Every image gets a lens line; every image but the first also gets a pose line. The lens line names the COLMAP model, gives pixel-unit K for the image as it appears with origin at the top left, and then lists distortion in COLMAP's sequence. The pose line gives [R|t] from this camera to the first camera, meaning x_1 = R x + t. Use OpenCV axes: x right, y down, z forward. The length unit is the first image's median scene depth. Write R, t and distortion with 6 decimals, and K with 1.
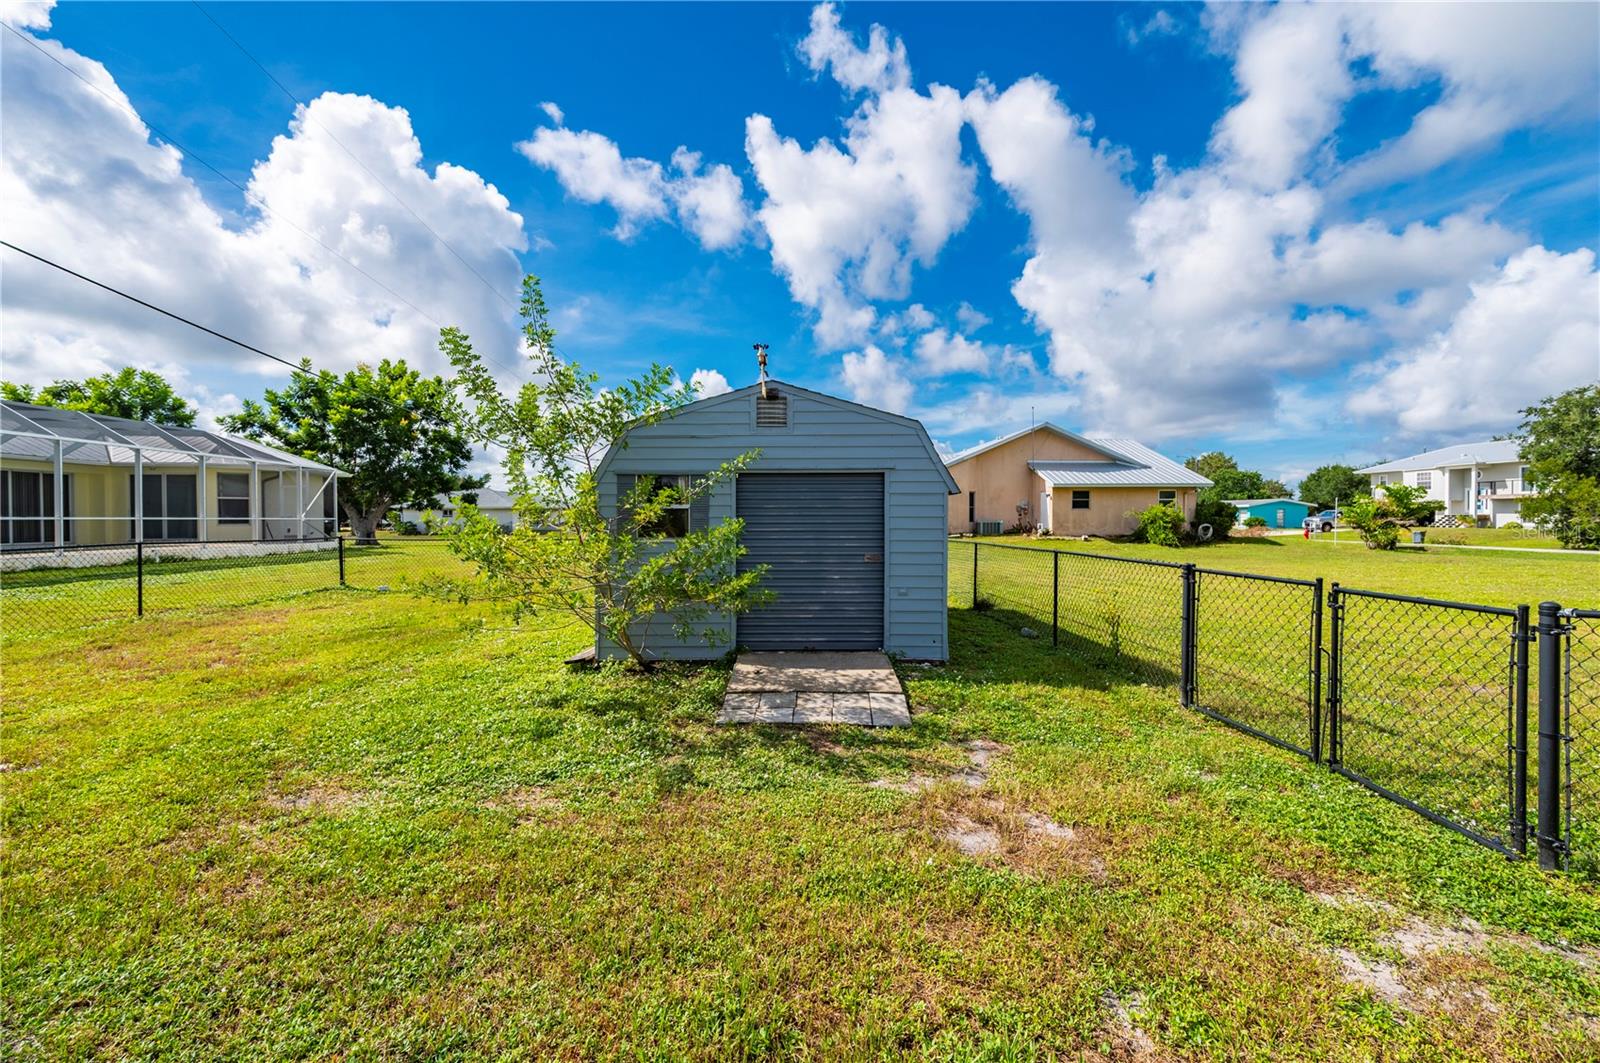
lens RADIAL K [[637.9, 0, 804.5], [0, 637.9, 521.4], [0, 0, 1]] dist [-0.000693, 0.000263]
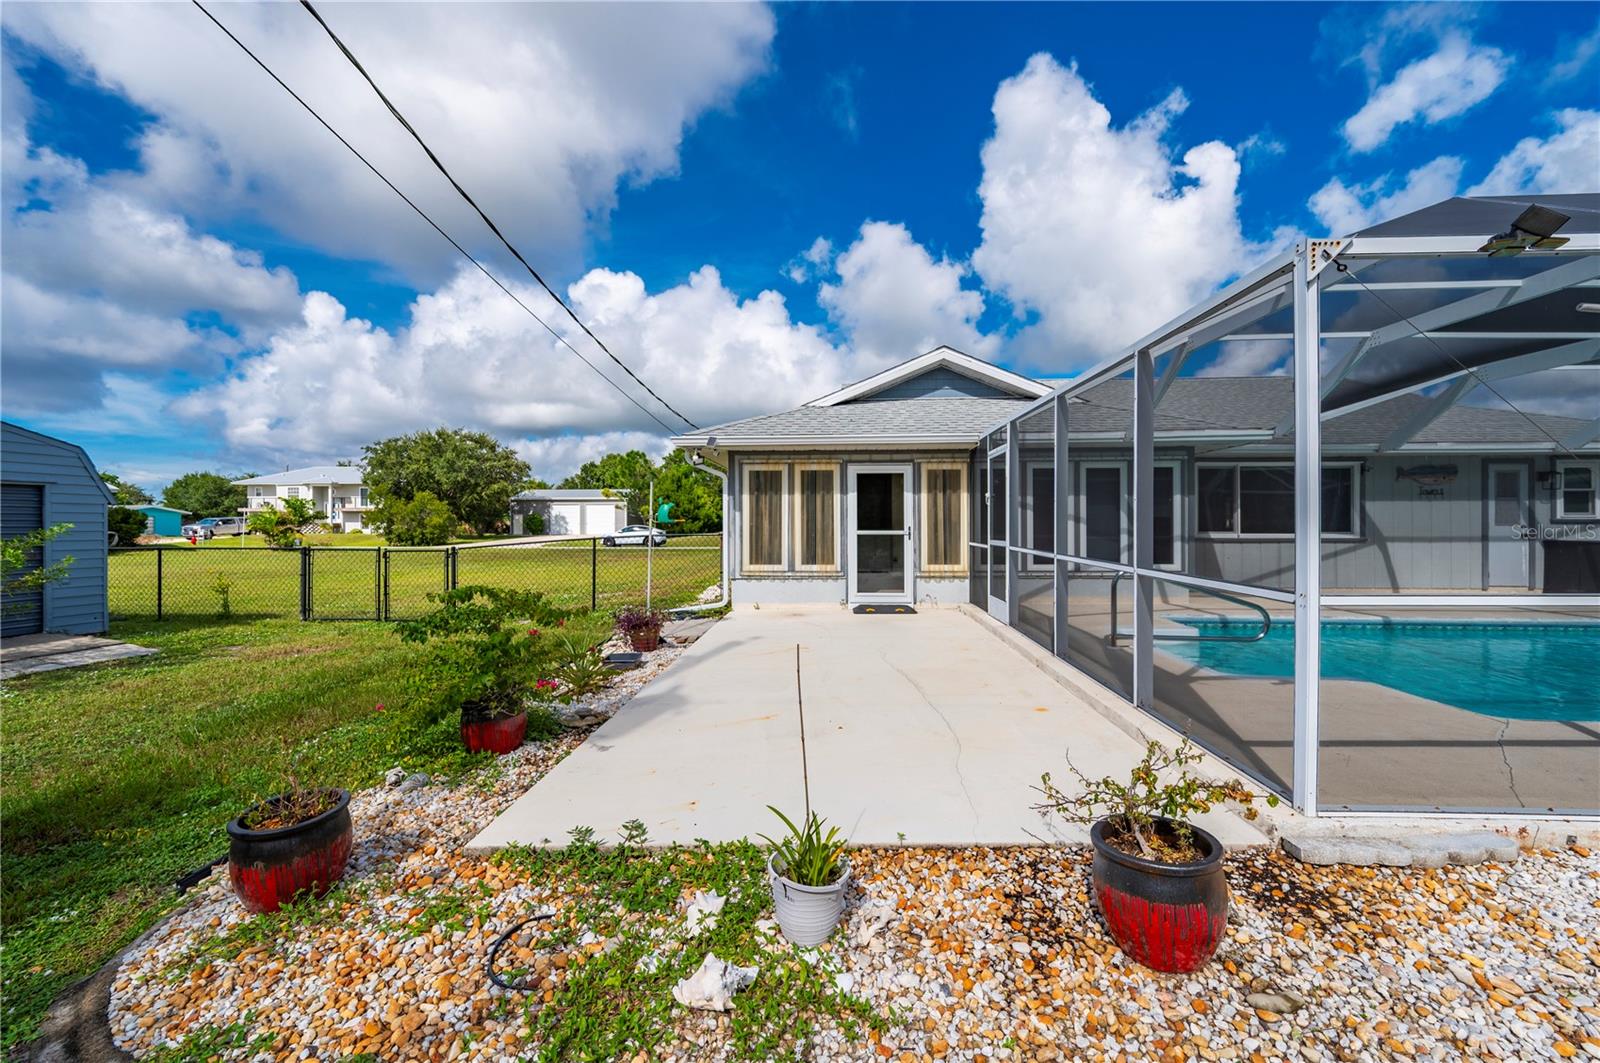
lens RADIAL K [[637.9, 0, 804.5], [0, 637.9, 521.4], [0, 0, 1]] dist [-0.000693, 0.000263]
pose [[0.102209, 0.007470, 0.994735, -0.152142], [0.004946, 0.999956, -0.008017, 0.001461], [-0.994751, 0.005739, 0.102167, -0.092472]]
